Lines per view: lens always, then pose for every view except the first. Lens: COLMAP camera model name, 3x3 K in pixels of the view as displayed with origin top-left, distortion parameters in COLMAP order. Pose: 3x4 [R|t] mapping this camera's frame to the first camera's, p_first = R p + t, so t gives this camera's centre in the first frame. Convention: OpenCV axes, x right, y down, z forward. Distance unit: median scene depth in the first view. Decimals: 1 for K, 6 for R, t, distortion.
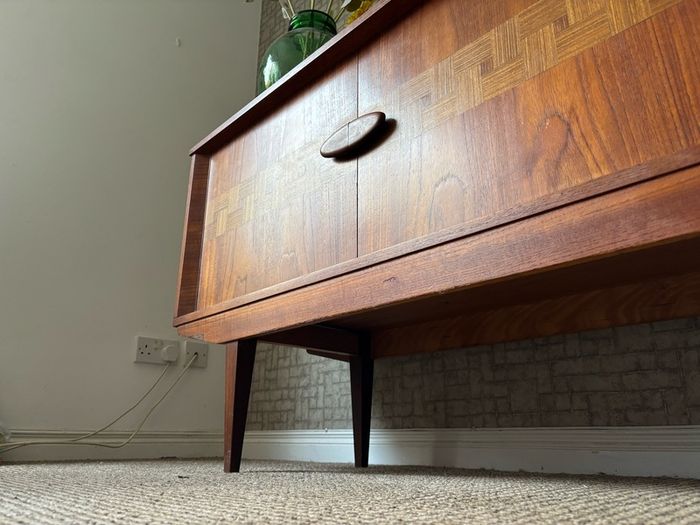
lens RADIAL K [[531.2, 0, 355.4], [0, 531.2, 267.5], [0, 0, 1]] dist [0.045926, -0.062159]
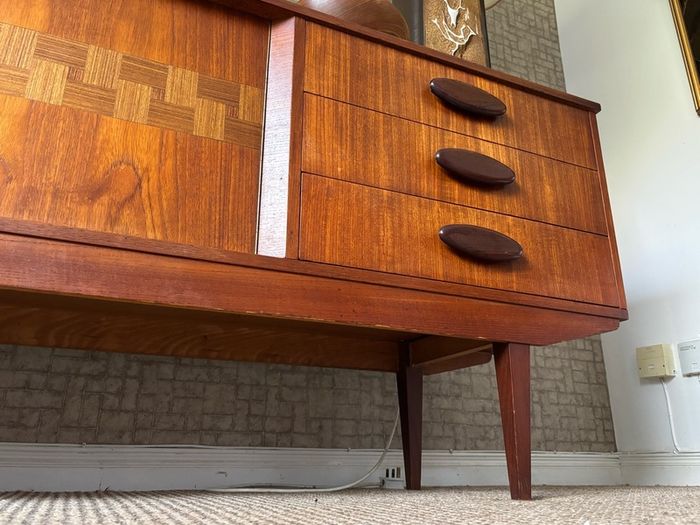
lens RADIAL K [[567.1, 0, 349.3], [0, 567.1, 264.7], [0, 0, 1]] dist [0.031518, -0.035227]
pose [[0.343598, 0.311093, 0.886093, -0.265308], [-0.296310, 0.931255, -0.212049, 0.016001], [-0.891146, -0.189699, 0.412157, 0.032830]]
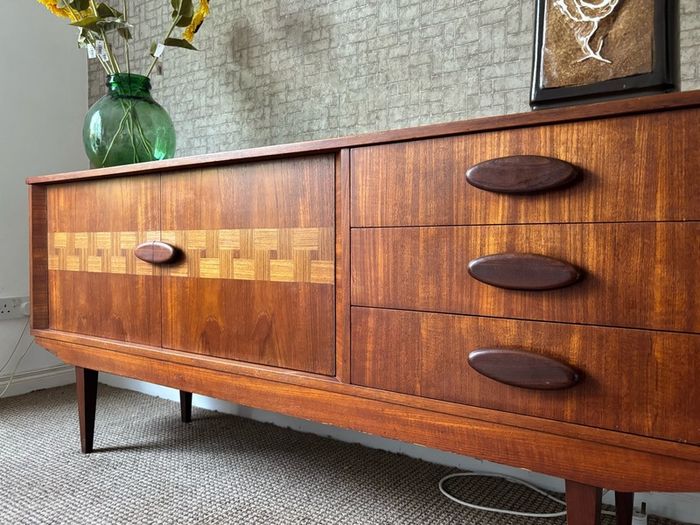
lens RADIAL K [[567.1, 0, 351.6], [0, 567.1, 261.7], [0, 0, 1]] dist [0.031518, -0.035227]
pose [[0.982171, -0.006543, 0.187876, 0.173866], [-0.057443, 0.941150, 0.333073, -0.603045], [-0.178999, -0.337927, 0.923994, -0.379763]]
